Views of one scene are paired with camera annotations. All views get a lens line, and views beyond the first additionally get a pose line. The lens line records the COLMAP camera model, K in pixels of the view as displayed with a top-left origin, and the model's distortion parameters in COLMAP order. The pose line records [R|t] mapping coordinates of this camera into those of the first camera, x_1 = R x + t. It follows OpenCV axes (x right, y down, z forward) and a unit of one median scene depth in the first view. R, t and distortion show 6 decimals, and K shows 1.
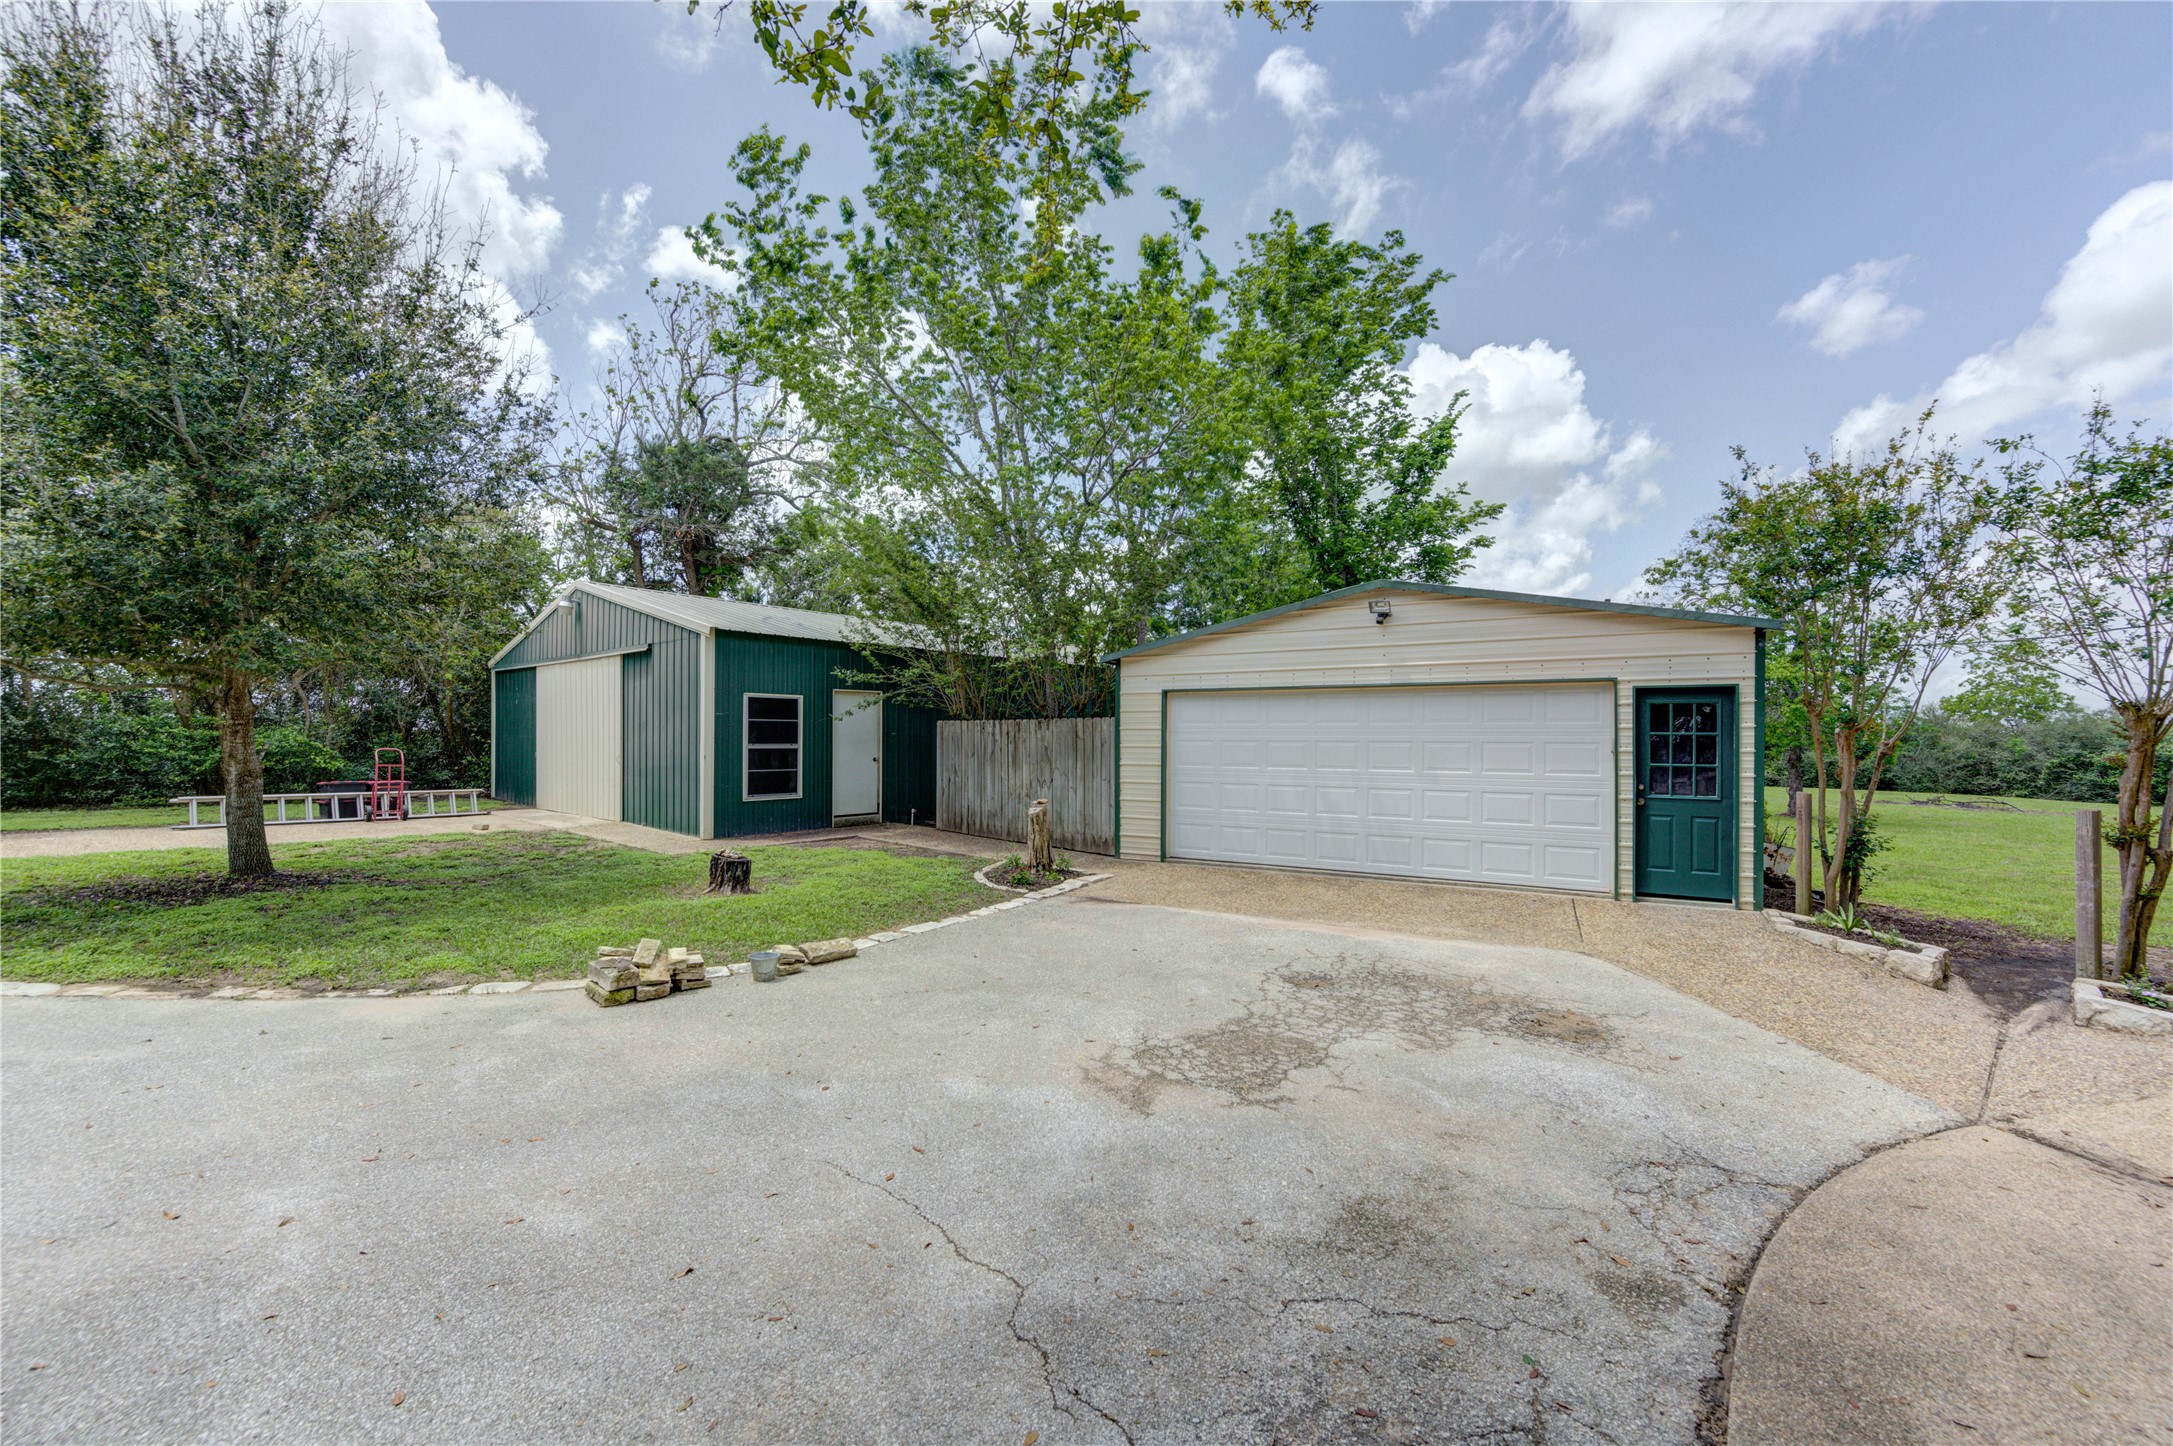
lens RADIAL K [[842.7, 0, 1088.6], [0, 842.7, 736.9], [0, 0, 1]] dist [0.003347, -0.000732]
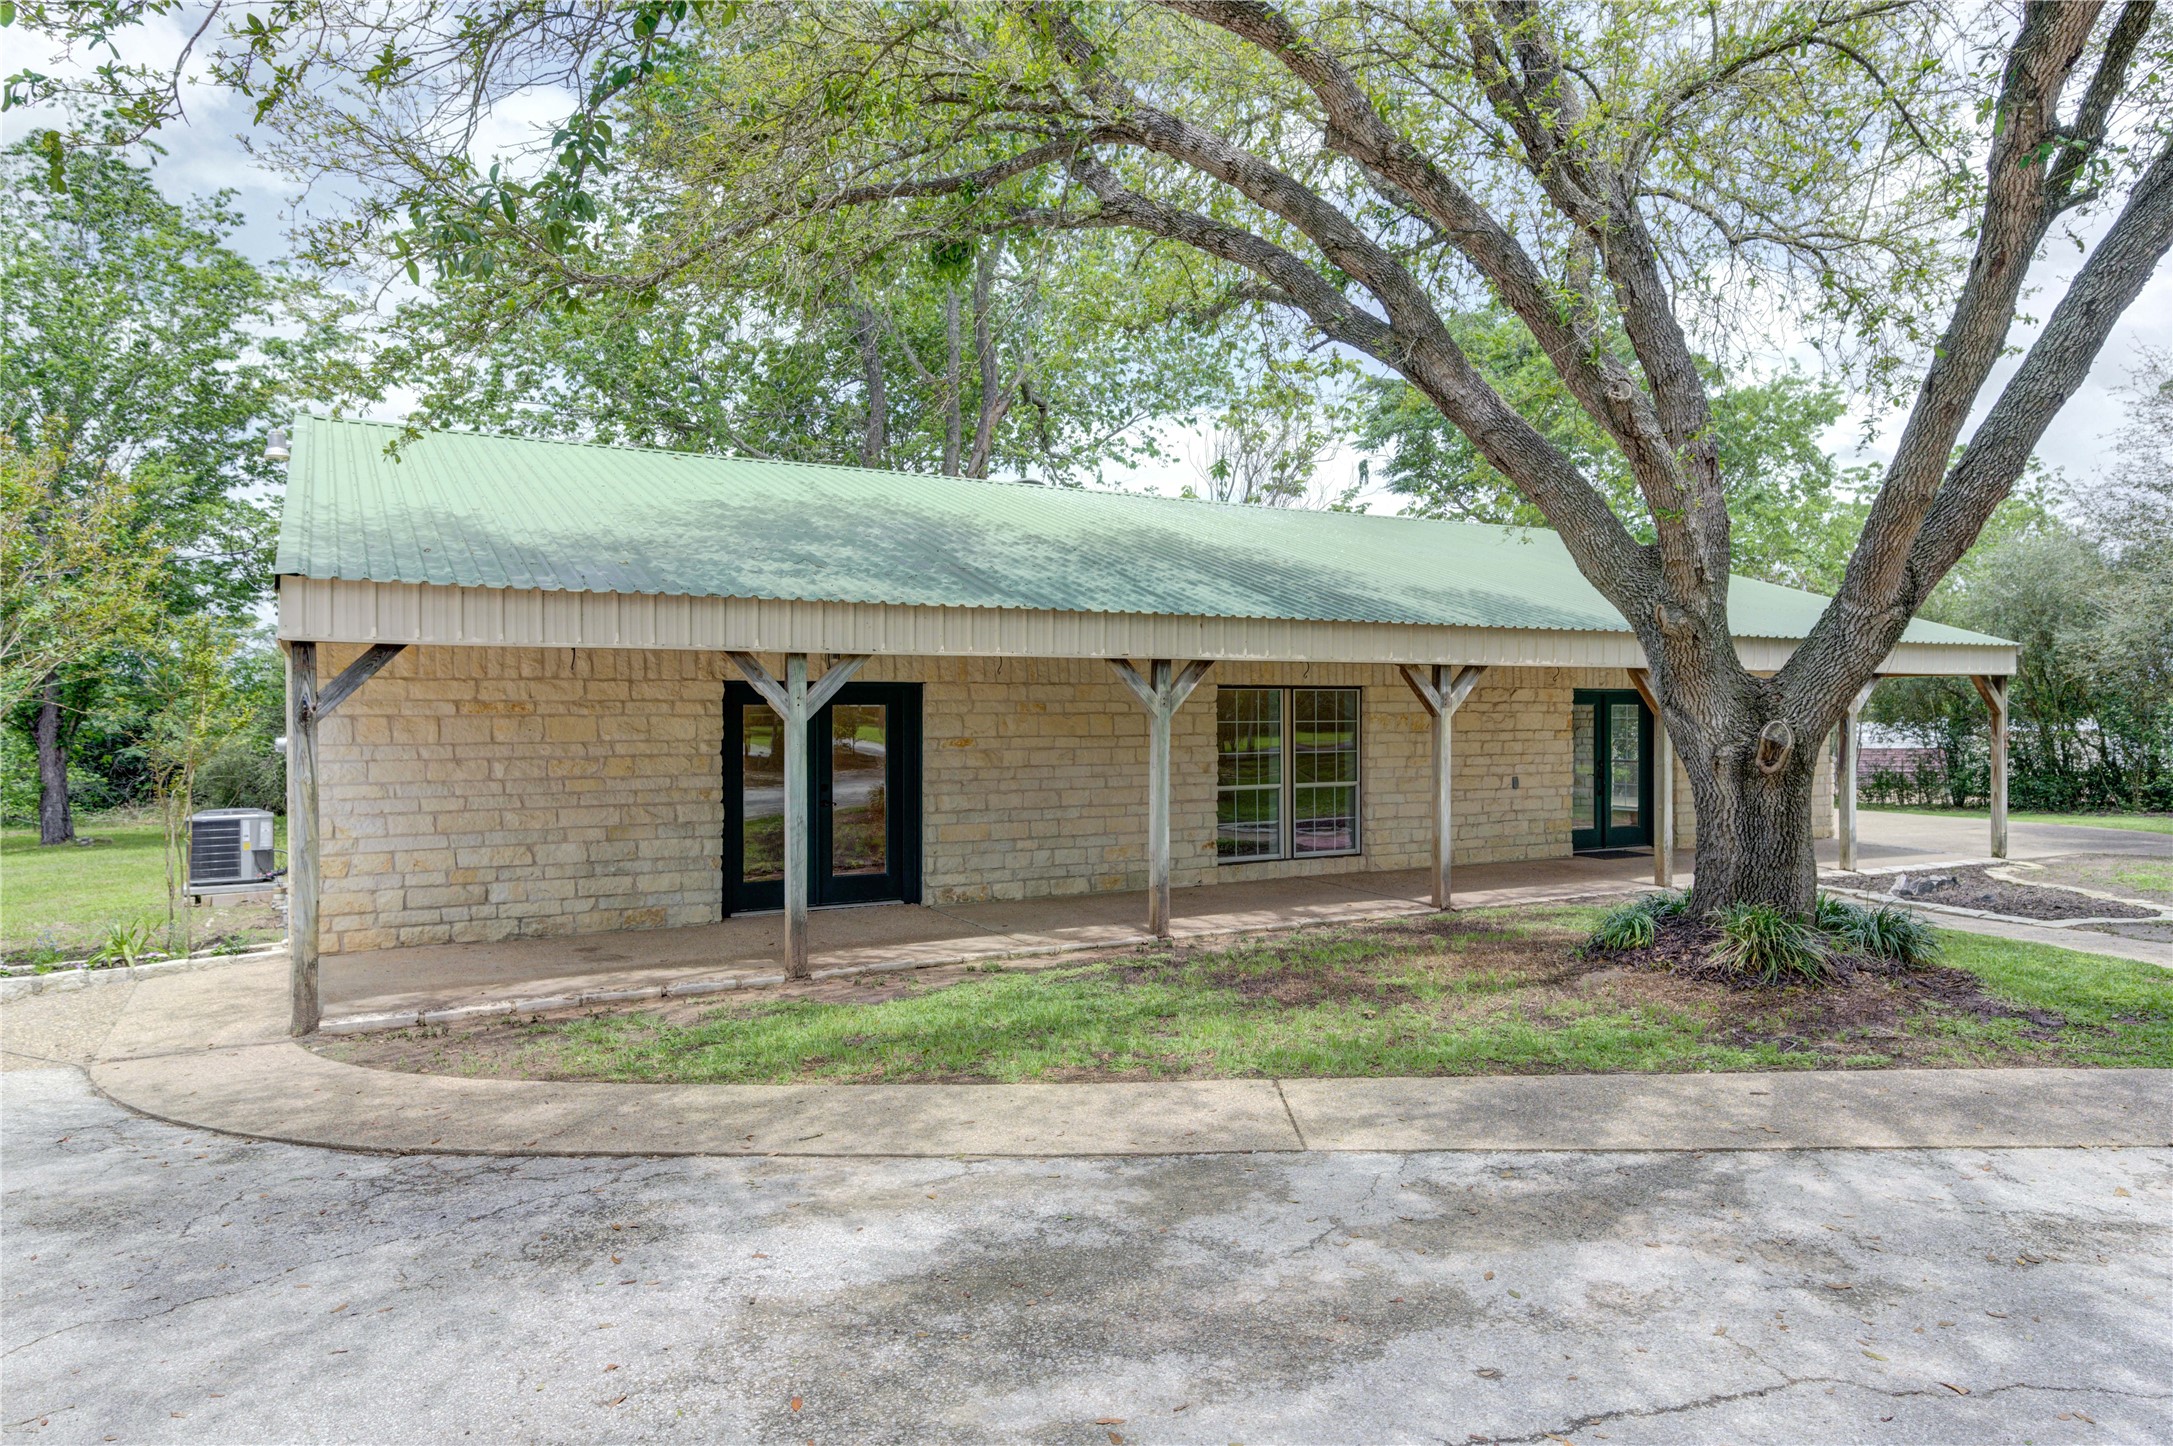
lens RADIAL K [[1350.2, 0, 1091.9], [0, 1350.2, 723.1], [0, 0, 1]] dist [0.047825, 0.000945]
pose [[-0.283573, -0.011095, 0.958886, -1.136443], [0.005962, 0.999893, 0.013332, -0.038725], [-0.958932, 0.009497, -0.283477, 0.186164]]
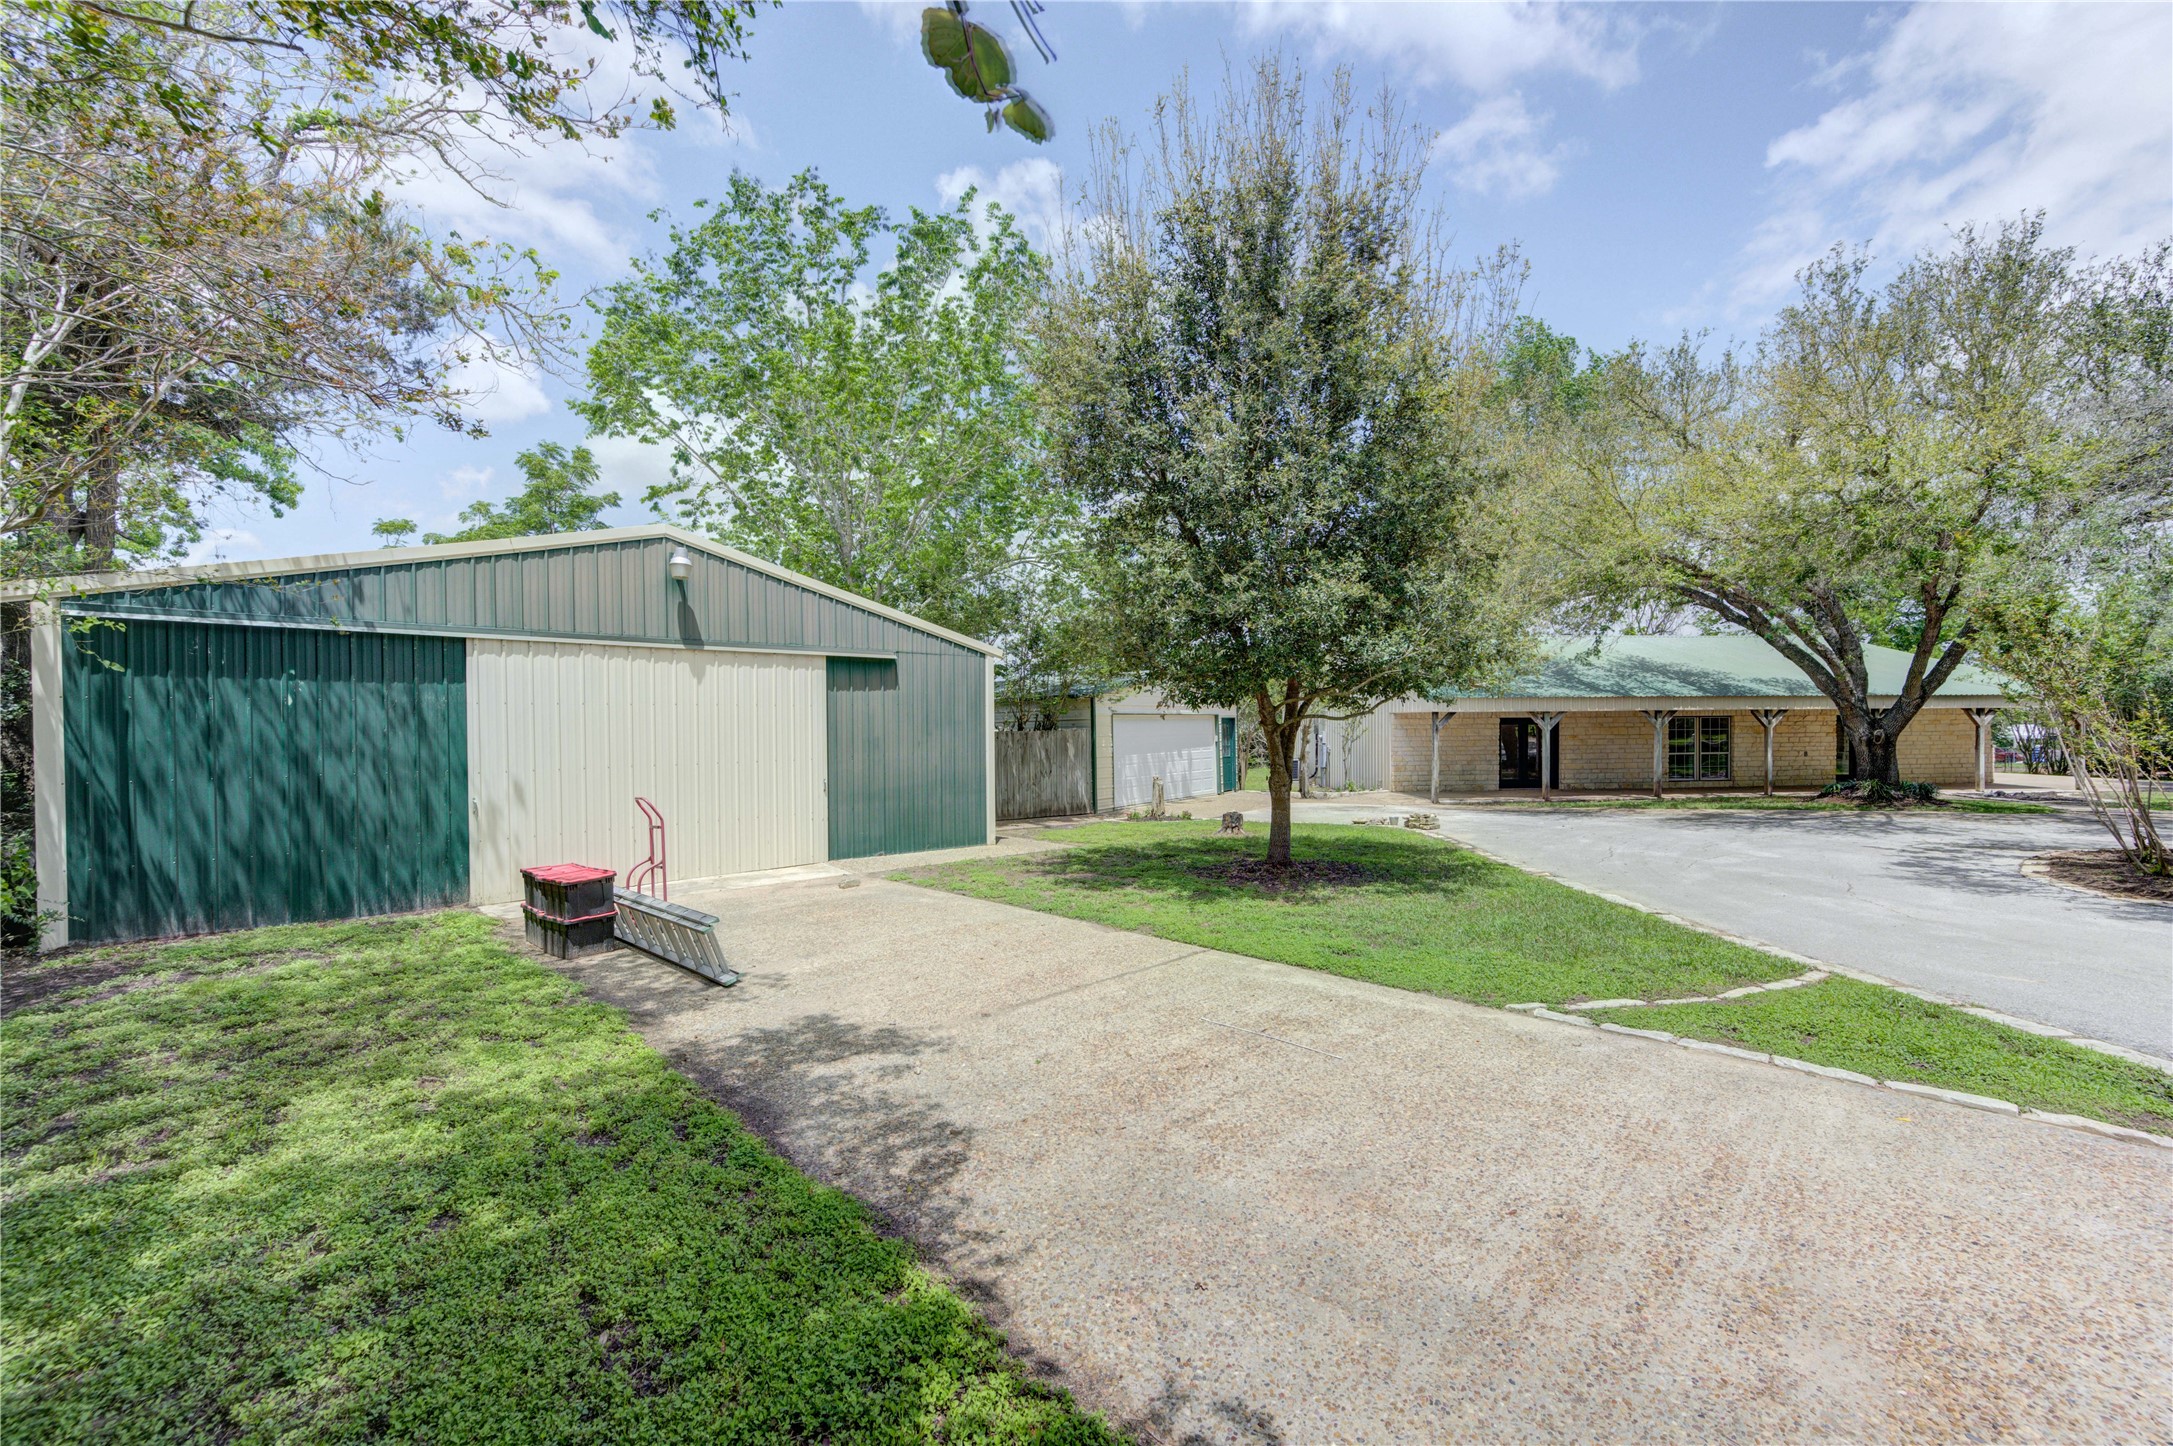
lens RADIAL K [[842.7, 0, 1098.2], [0, 842.7, 733.6], [0, 0, 1]] dist [0.003347, -0.000732]
pose [[0.131737, -0.016832, 0.991142, -4.495739], [0.013088, 0.999798, 0.015239, -0.115579], [-0.991198, 0.010964, 0.131930, 2.191558]]
